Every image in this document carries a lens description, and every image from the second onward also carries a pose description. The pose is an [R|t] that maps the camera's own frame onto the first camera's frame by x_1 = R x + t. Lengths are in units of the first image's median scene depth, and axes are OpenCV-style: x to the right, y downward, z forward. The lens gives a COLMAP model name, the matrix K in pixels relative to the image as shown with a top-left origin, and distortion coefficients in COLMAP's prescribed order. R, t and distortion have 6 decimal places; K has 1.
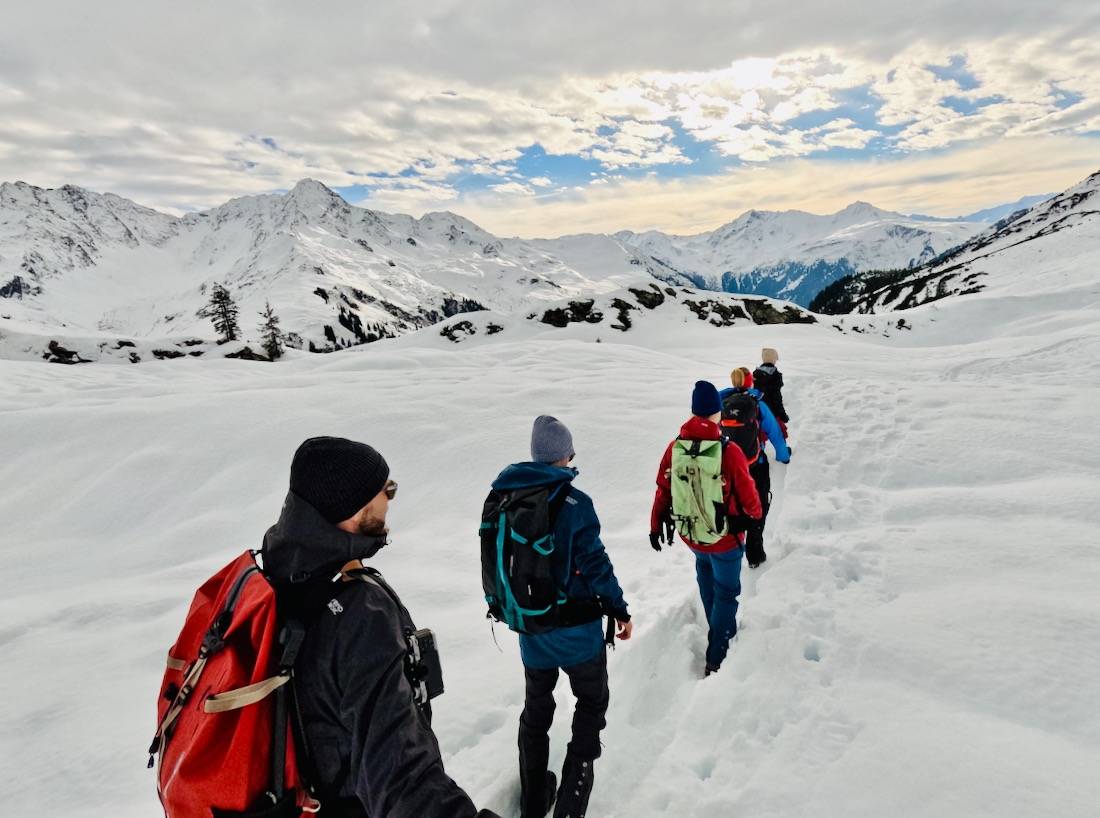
lens RADIAL K [[605.8, 0, 548.4], [0, 605.8, 385.1], [0, 0, 1]] dist [0.000962, 0.001107]
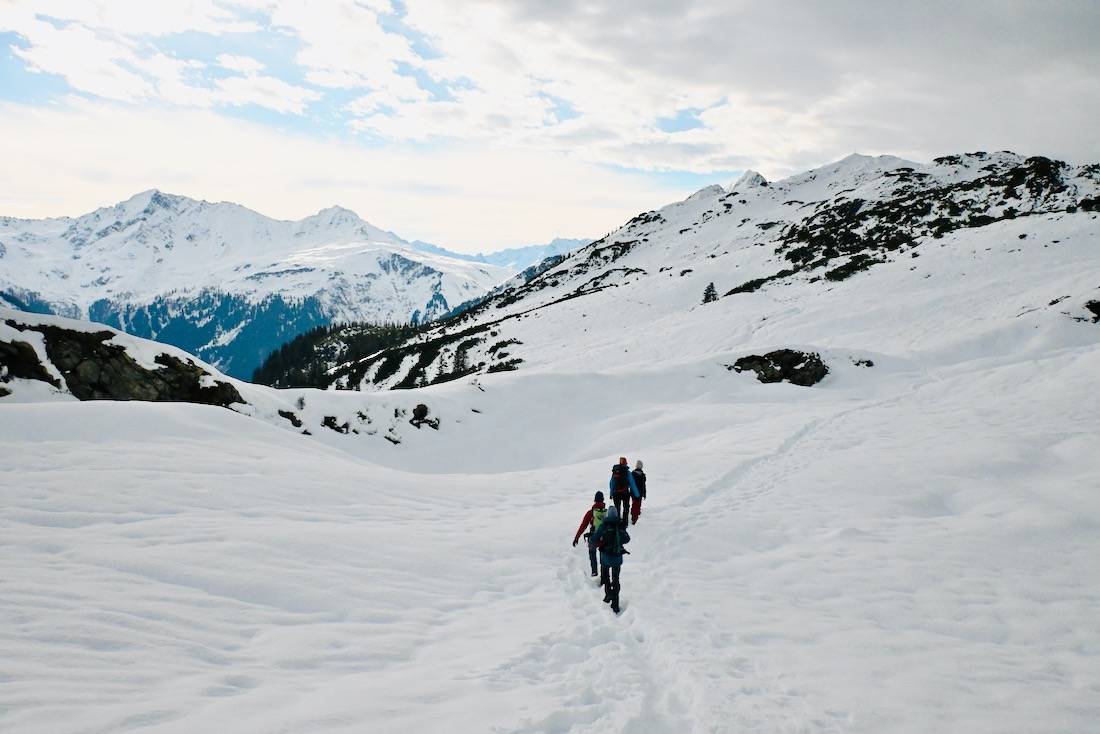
lens RADIAL K [[1072.3, 0, 550.0], [0, 1072.3, 366.9], [0, 0, 1]] dist [0.000281, 0.000000]
pose [[0.783771, 0.069193, 0.617184, 0.046458], [0.016294, 0.991141, -0.131809, -0.008579], [-0.620836, 0.113365, 0.775700, 0.091460]]
